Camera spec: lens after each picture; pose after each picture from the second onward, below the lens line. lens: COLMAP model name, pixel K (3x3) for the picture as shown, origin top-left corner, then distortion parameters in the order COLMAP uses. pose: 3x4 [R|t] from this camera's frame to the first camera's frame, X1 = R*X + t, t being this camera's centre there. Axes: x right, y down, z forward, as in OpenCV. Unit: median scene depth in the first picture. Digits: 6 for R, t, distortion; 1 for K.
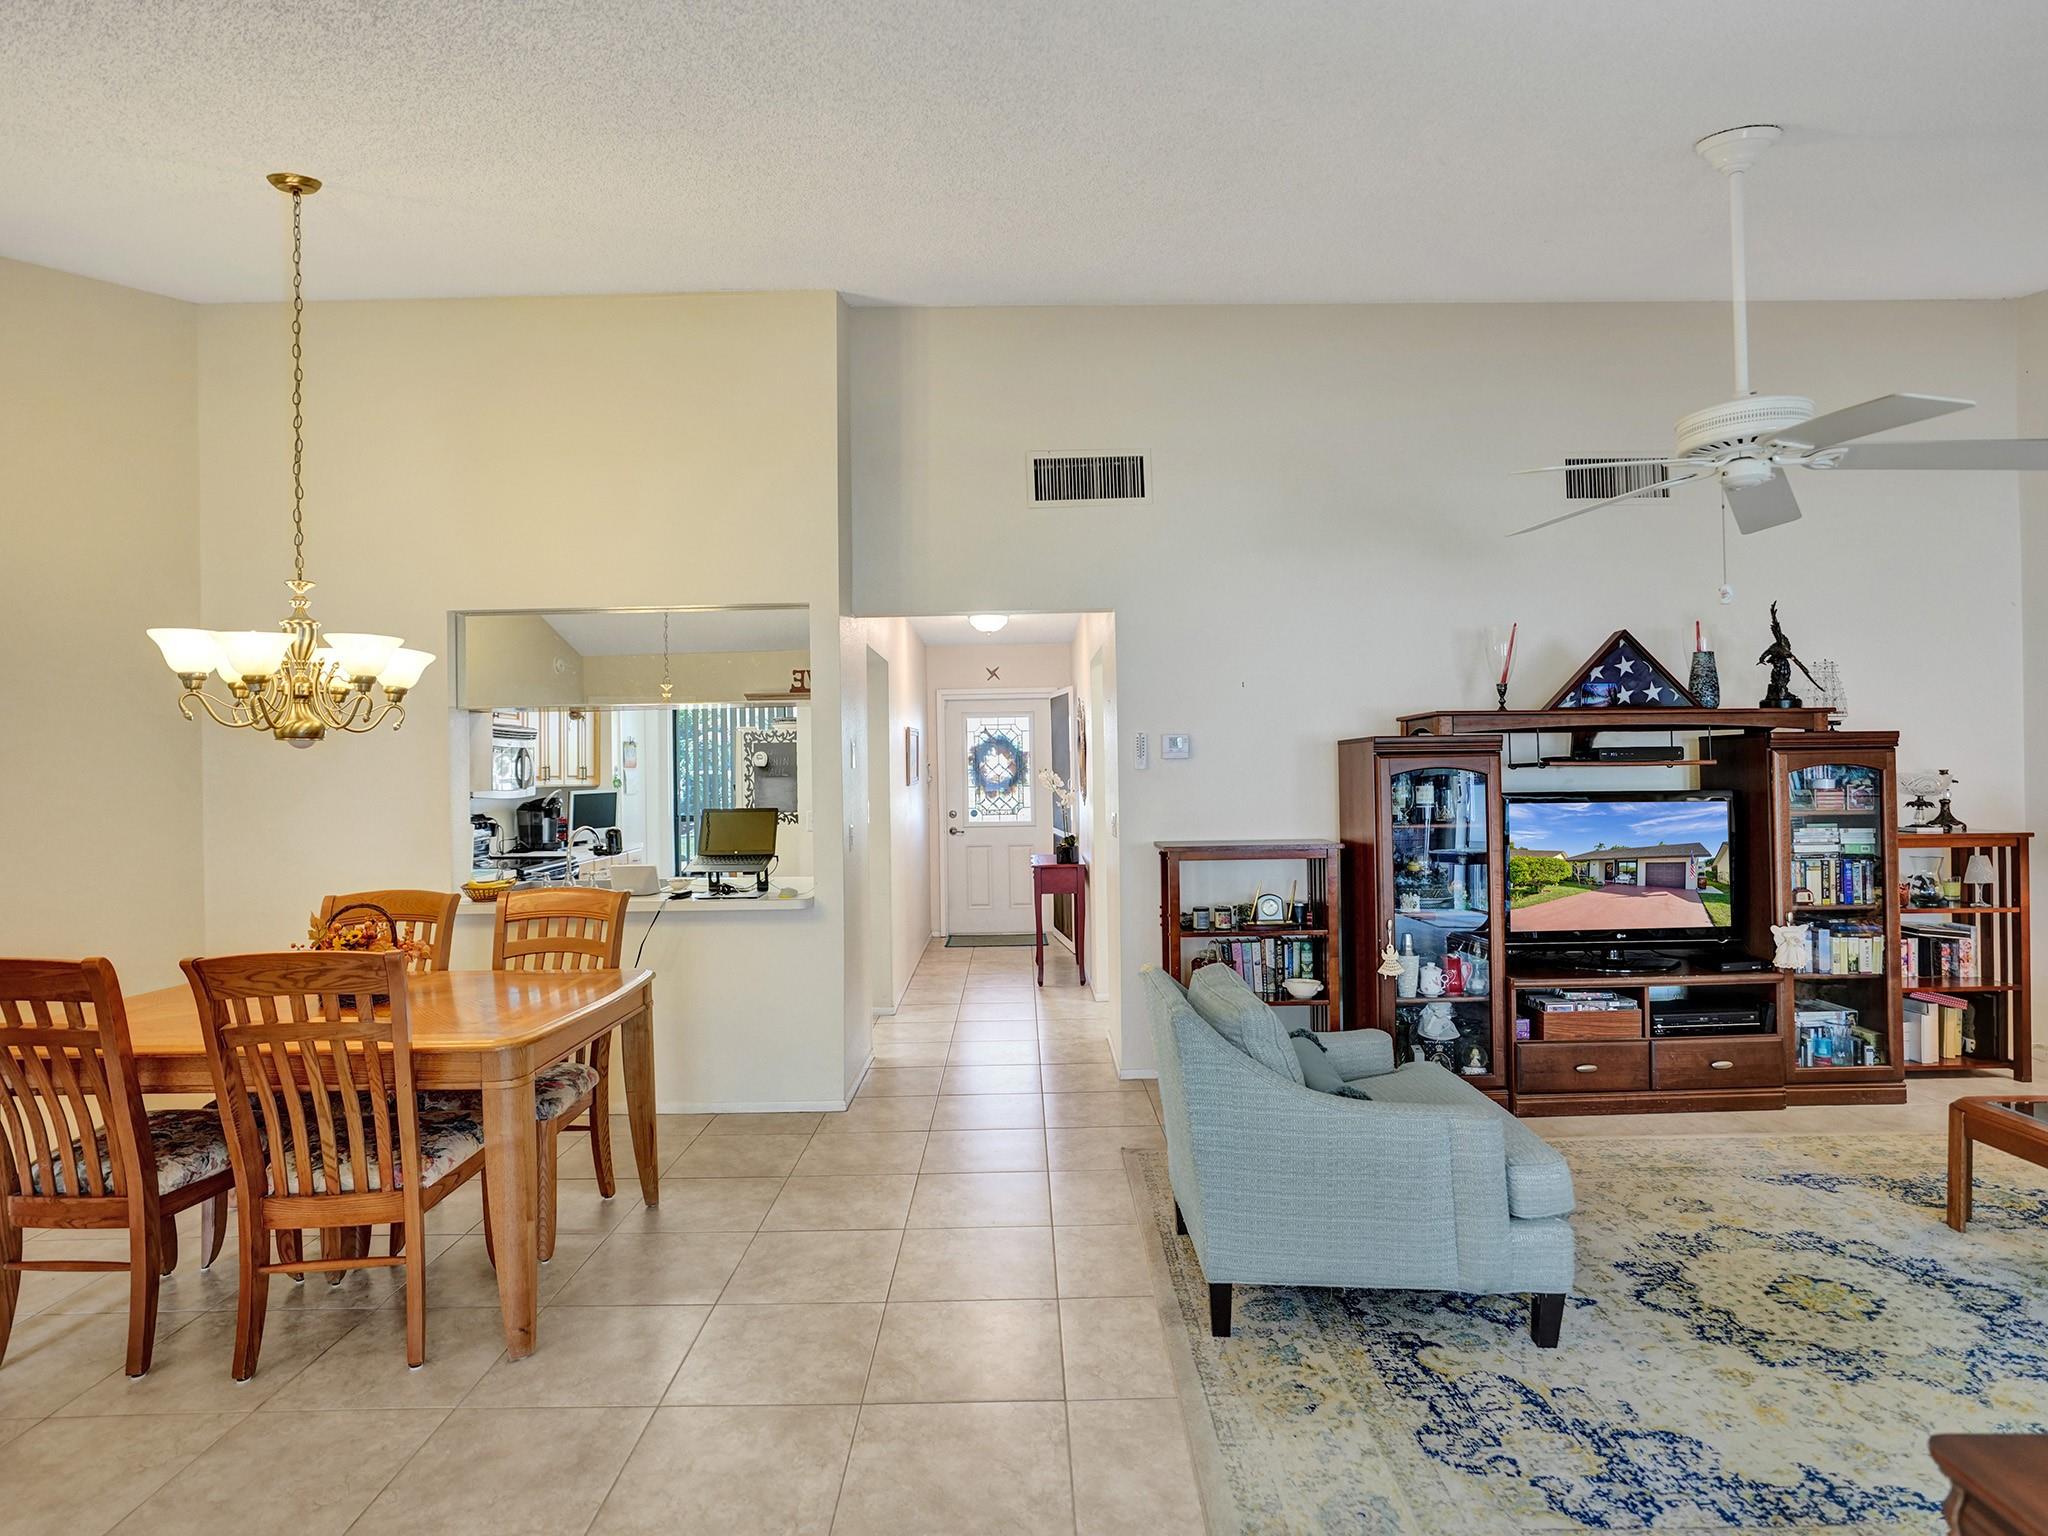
lens RADIAL K [[1064.3, 0, 1026.3], [0, 1064.3, 764.6], [0, 0, 1]] dist [-0.054395, 0.028159]
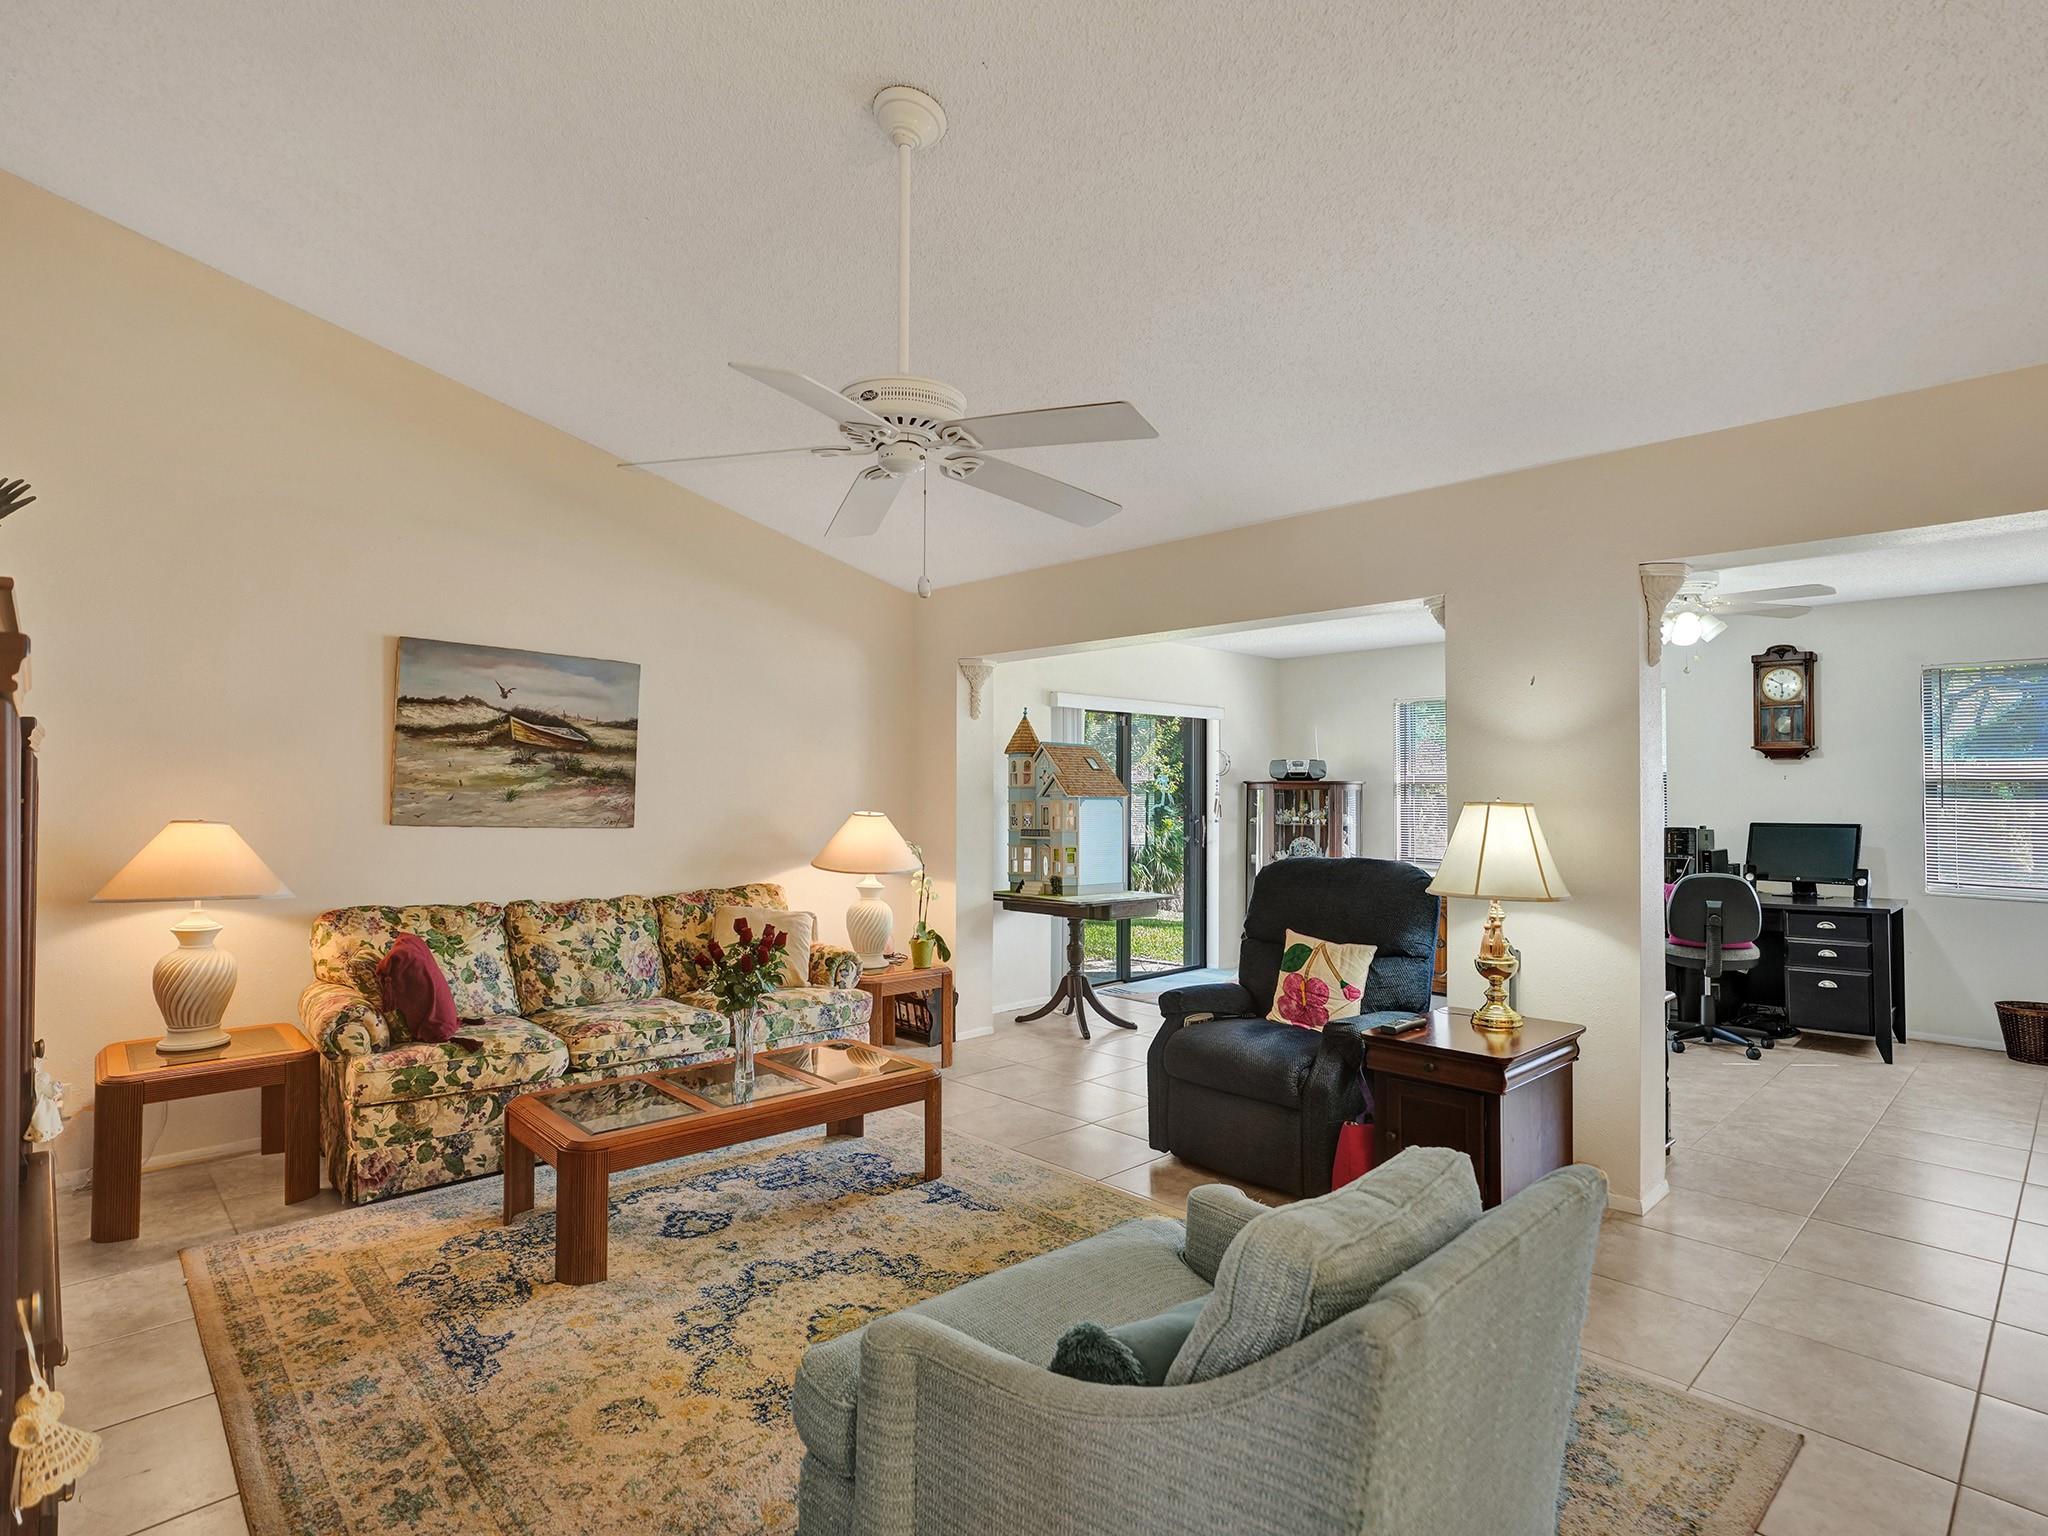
lens RADIAL K [[1064.3, 0, 1026.3], [0, 1064.3, 764.6], [0, 0, 1]] dist [-0.054395, 0.028159]
pose [[-0.686321, 0.032527, 0.726571, -0.041777], [0.007762, 0.999270, -0.037403, 0.018470], [-0.727257, -0.020031, -0.686073, 1.000733]]
